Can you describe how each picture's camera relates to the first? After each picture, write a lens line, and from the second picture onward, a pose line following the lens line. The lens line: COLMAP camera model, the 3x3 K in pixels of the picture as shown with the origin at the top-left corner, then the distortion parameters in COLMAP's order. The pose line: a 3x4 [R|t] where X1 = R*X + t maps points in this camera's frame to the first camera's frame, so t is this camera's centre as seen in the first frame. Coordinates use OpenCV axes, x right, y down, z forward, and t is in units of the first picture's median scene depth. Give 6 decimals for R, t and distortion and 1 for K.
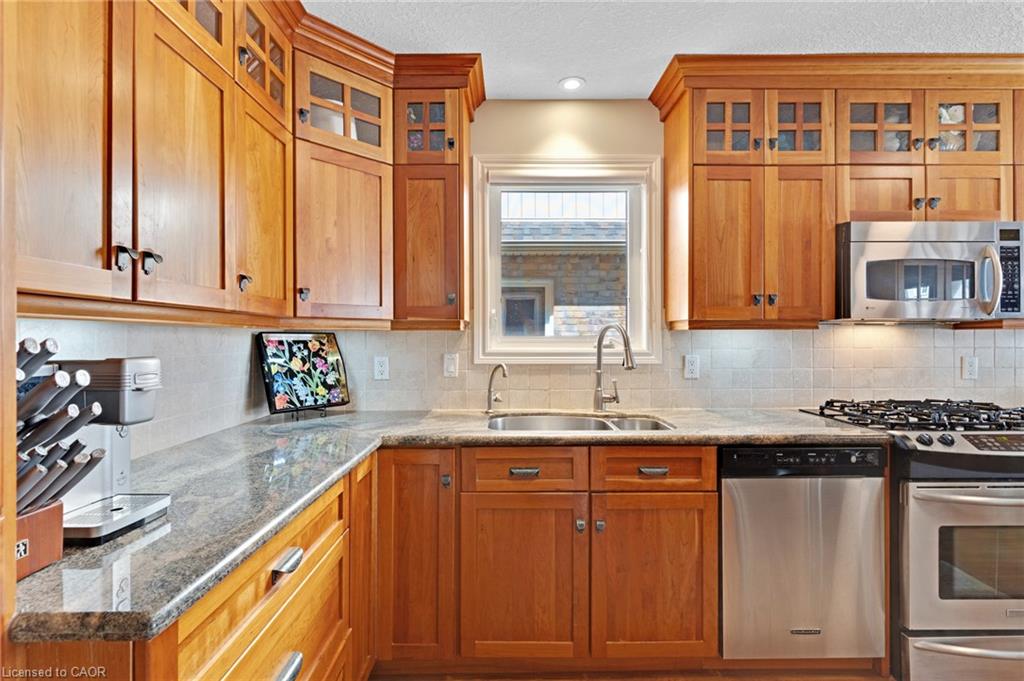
lens RADIAL K [[492.1, 0, 512.0], [0, 492.1, 340.5], [0, 0, 1]] dist [0.002626, 0.000800]
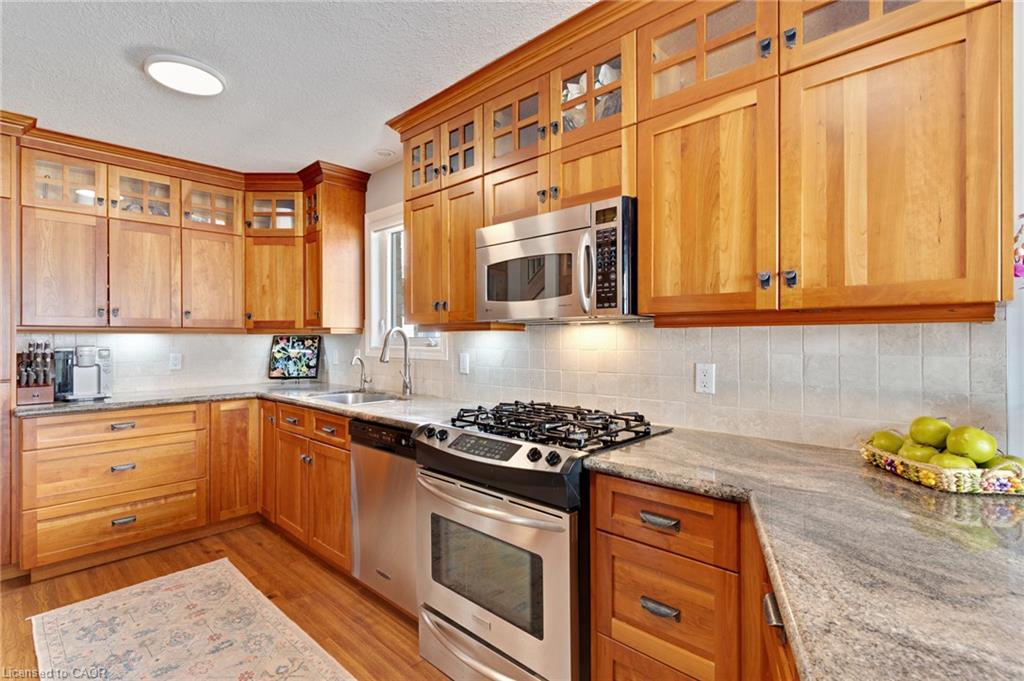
lens RADIAL K [[485.7, 0, 511.1], [0, 485.7, 337.4], [0, 0, 1]] dist [0.000656, 0.000815]
pose [[0.721007, -0.000950, -0.692927, 1.420610], [-0.000215, 0.999999, -0.001595, -0.007170], [0.692928, 0.001299, 0.721006, 0.292835]]
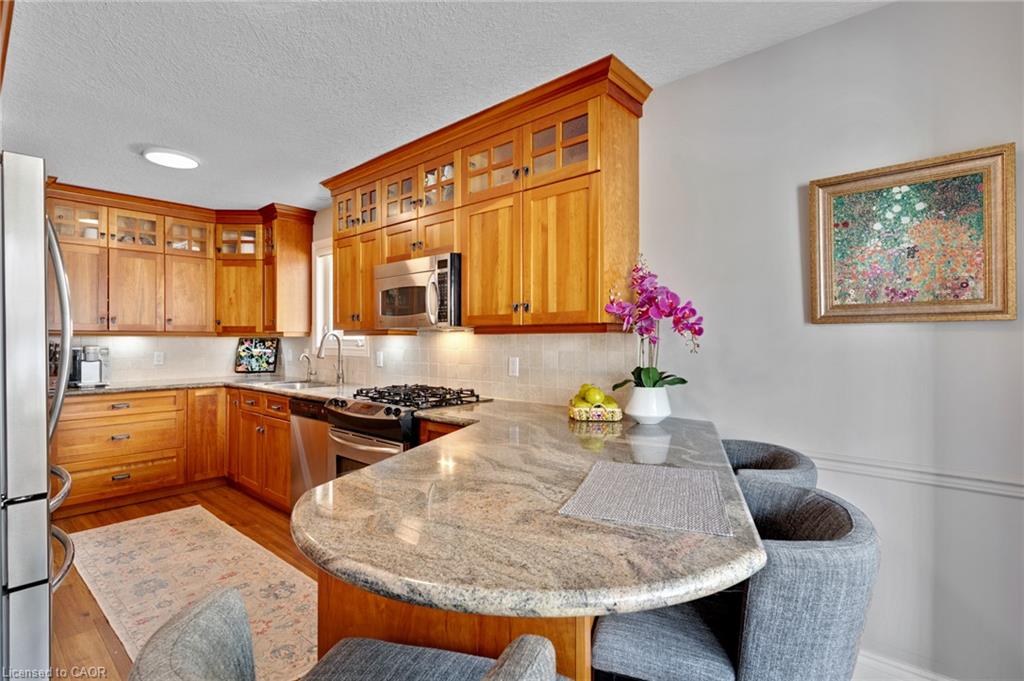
lens RADIAL K [[485.7, 0, 511.1], [0, 485.7, 337.4], [0, 0, 1]] dist [0.000656, 0.000815]
pose [[0.745733, -0.001738, -0.666242, 1.962218], [-0.001547, 0.999989, -0.004339, -0.010945], [0.666243, 0.004267, 0.745723, 0.146287]]
